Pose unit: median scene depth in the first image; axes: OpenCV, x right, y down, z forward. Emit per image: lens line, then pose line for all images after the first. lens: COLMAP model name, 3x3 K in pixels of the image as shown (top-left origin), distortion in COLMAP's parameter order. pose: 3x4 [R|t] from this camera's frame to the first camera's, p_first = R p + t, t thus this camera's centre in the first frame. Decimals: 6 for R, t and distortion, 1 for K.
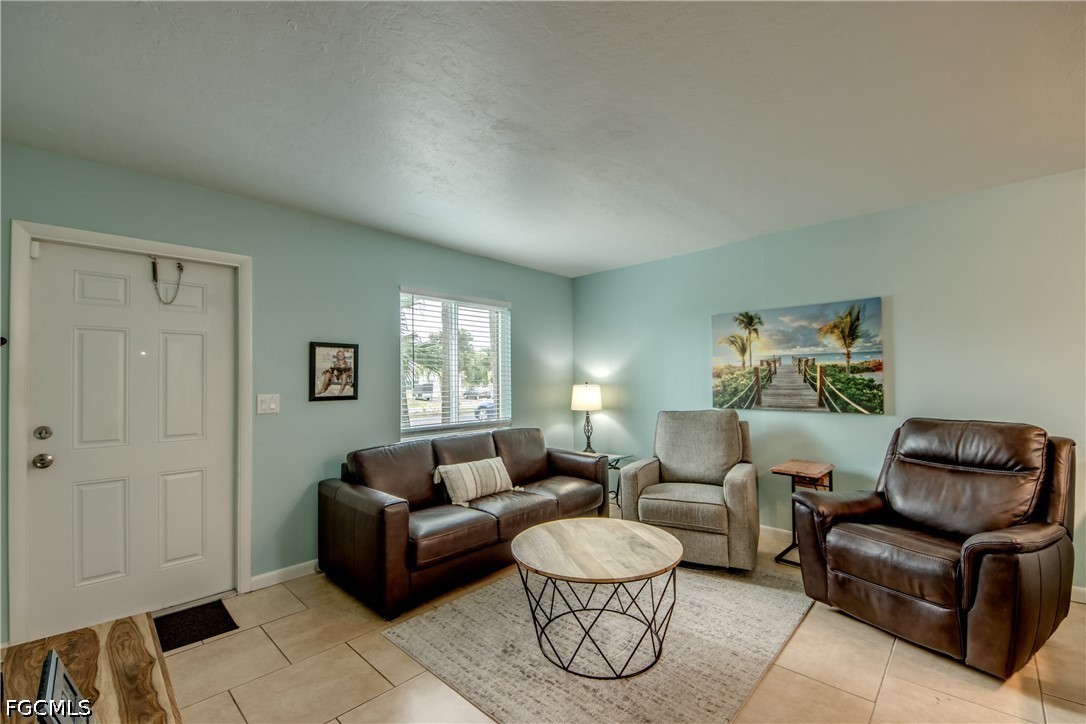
lens RADIAL K [[447.1, 0, 538.2], [0, 447.1, 373.4], [0, 0, 1]] dist [0.043760, -0.030569]
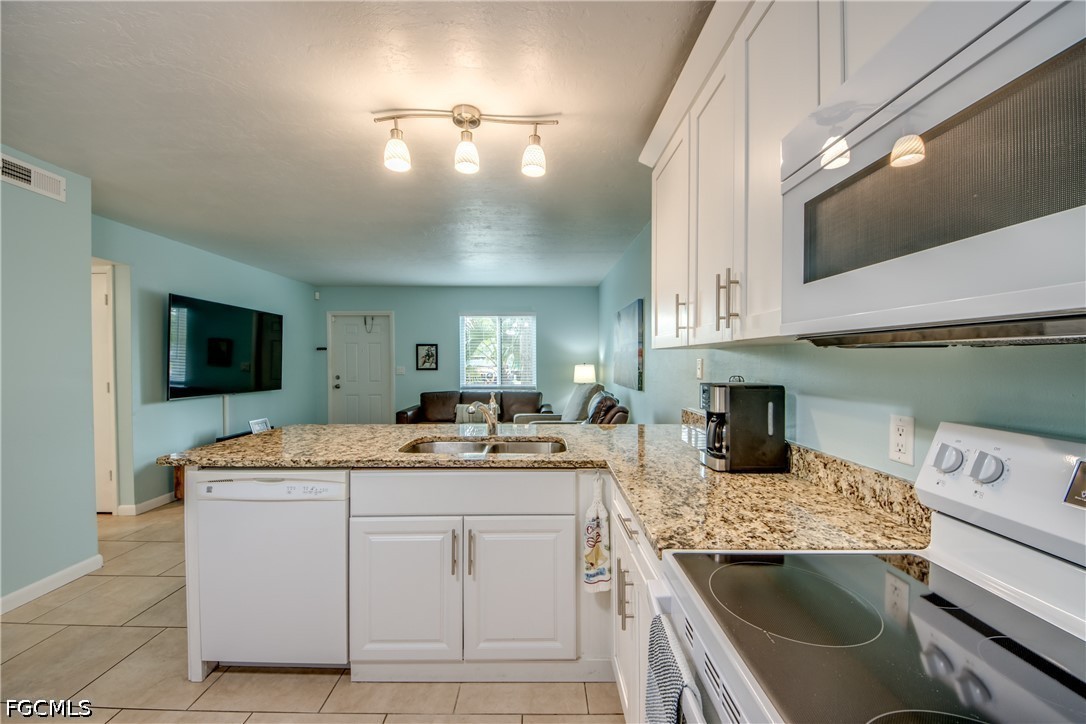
lens RADIAL K [[414.1, 0, 542.6], [0, 414.1, 365.8], [0, 0, 1]] dist [0.033059, -0.022104]
pose [[0.703785, 0.015657, -0.710240, 1.350177], [0.009728, 0.999451, 0.031672, -0.019119], [0.710346, -0.029200, 0.703247, -0.019028]]
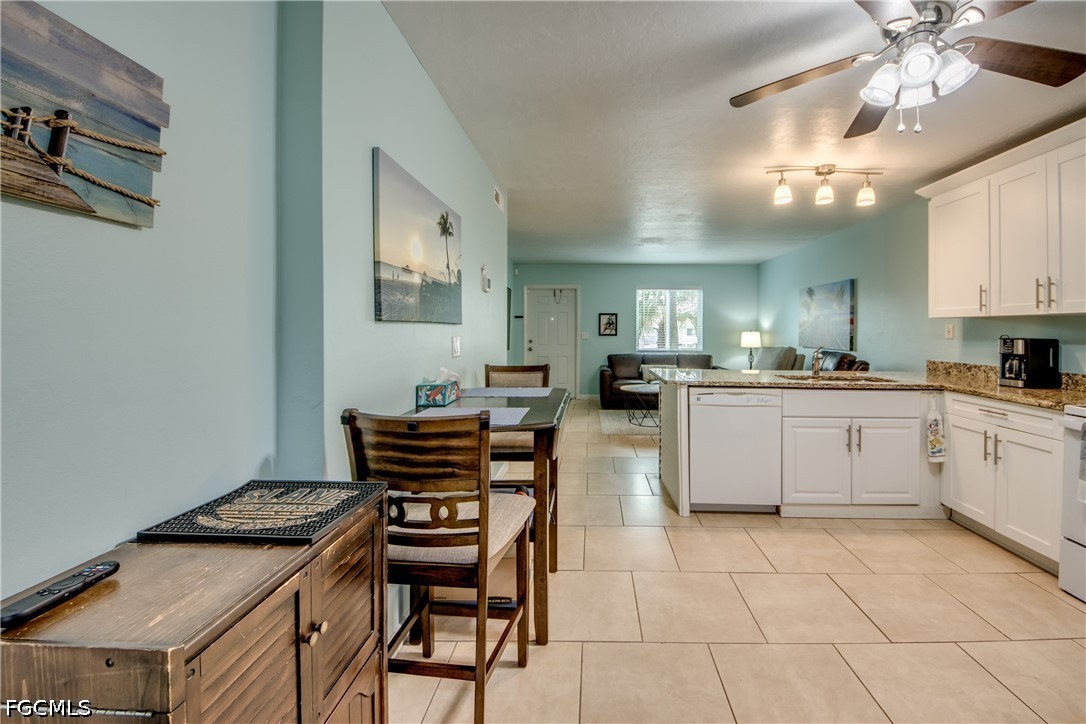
lens RADIAL K [[420.3, 0, 588.4], [0, 420.3, 331.2], [0, 0, 1]] dist [0.001594, -0.013727]
pose [[0.686037, 0.012784, -0.727454, 1.175258], [0.003756, 0.999770, 0.021112, -0.016065], [0.727557, -0.017216, 0.685831, -0.692369]]
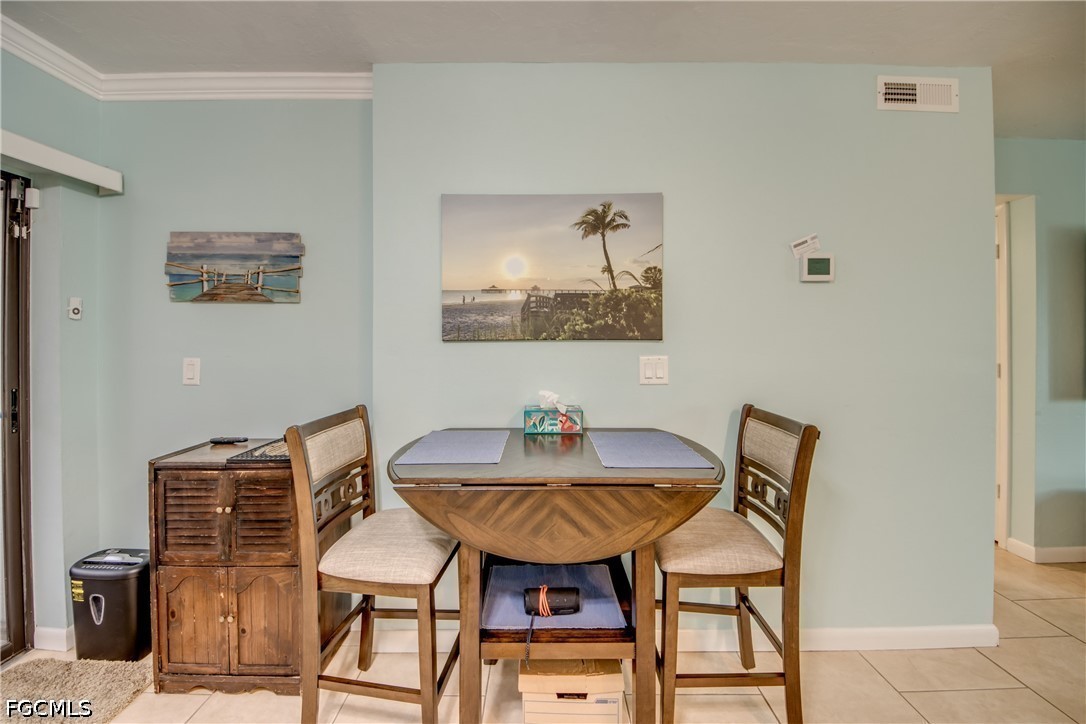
lens RADIAL K [[416.9, 0, 544.9], [0, 416.9, 336.5], [0, 0, 1]] dist [0.032267, -0.017888]
pose [[-0.716604, 0.008976, -0.697422, 0.973982], [0.018634, 0.999807, -0.006278, -0.017733], [0.697231, -0.017494, -0.716633, -0.082627]]
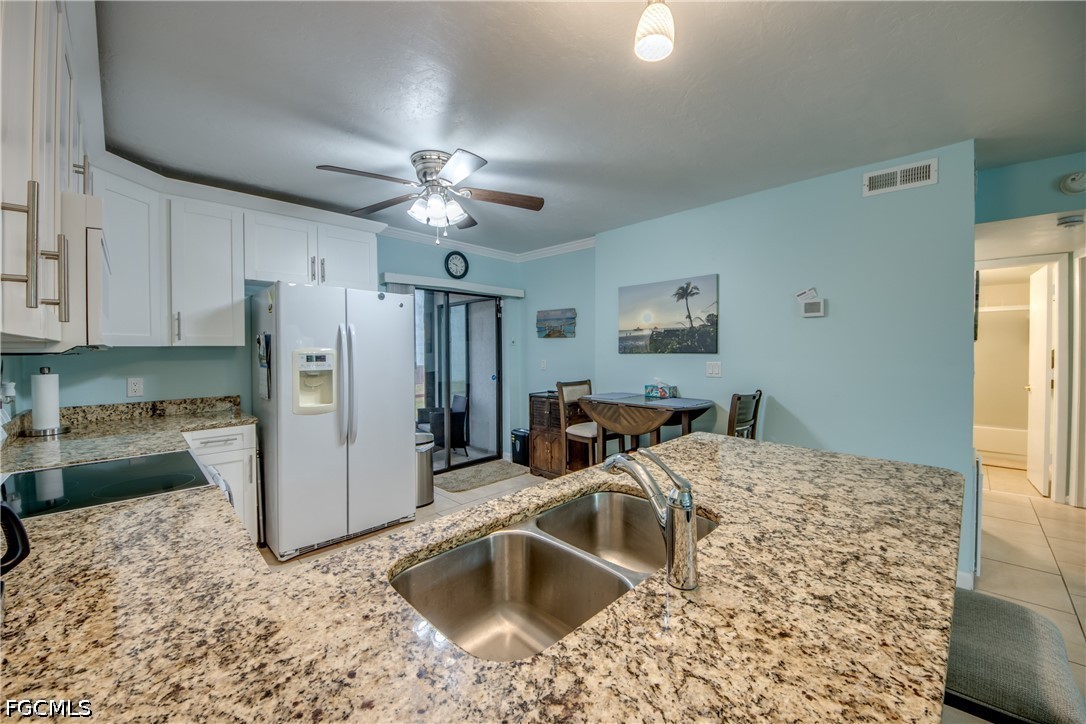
lens RADIAL K [[424.6, 0, 545.8], [0, 424.6, 359.2], [0, 0, 1]] dist [0.015715, -0.014087]
pose [[-0.999746, 0.015225, 0.016589, 0.885998], [0.015366, 0.999847, 0.008376, -0.014367], [-0.016459, 0.008629, -0.999827, 0.628656]]
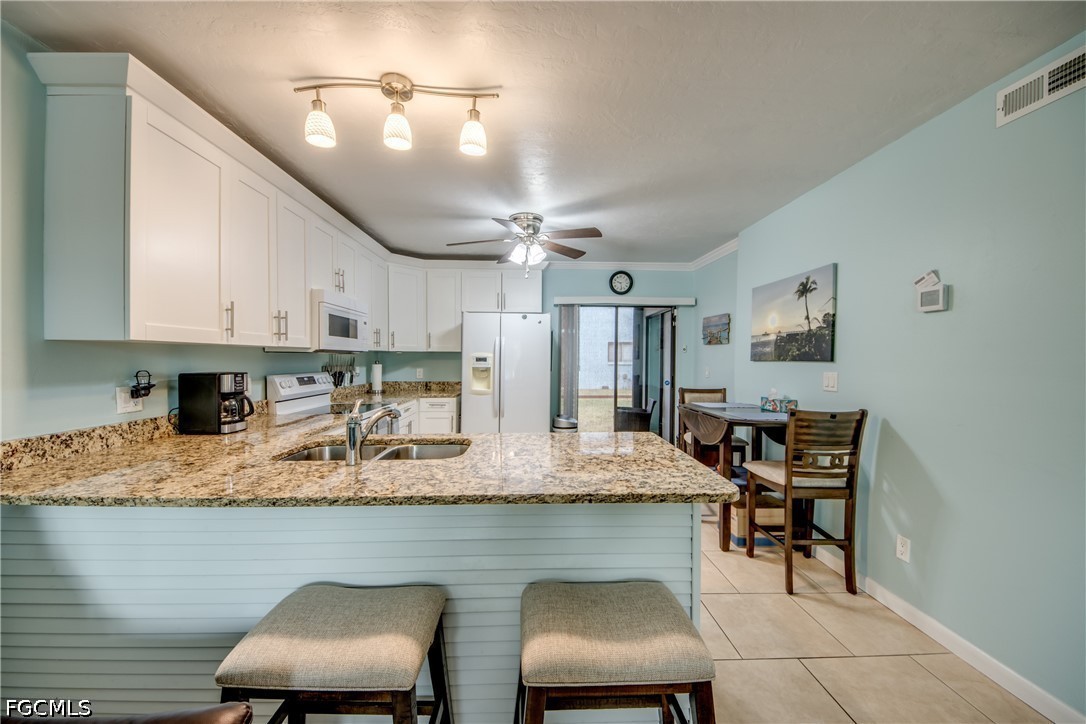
lens RADIAL K [[412.6, 0, 532.1], [0, 412.6, 363.1], [0, 0, 1]] dist [0.049818, -0.028877]
pose [[-0.707345, -0.005332, 0.706848, 0.355682], [-0.012753, 0.999905, -0.005219, 0.000009], [-0.706753, -0.012706, -0.707346, 0.582405]]
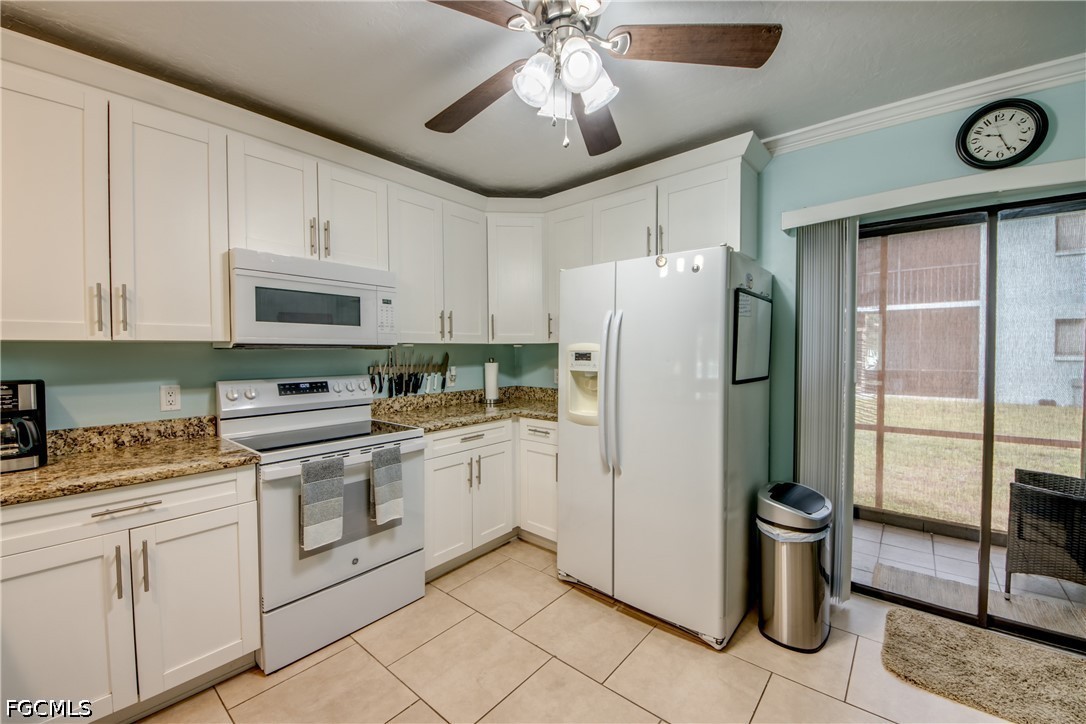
lens RADIAL K [[424.6, 0, 545.8], [0, 424.6, 359.2], [0, 0, 1]] dist [0.015715, -0.014087]
pose [[-0.068685, -0.013019, 0.997553, 0.688496], [-0.010965, 0.999864, 0.012295, -0.018226], [-0.997578, -0.010093, -0.068818, -0.086281]]
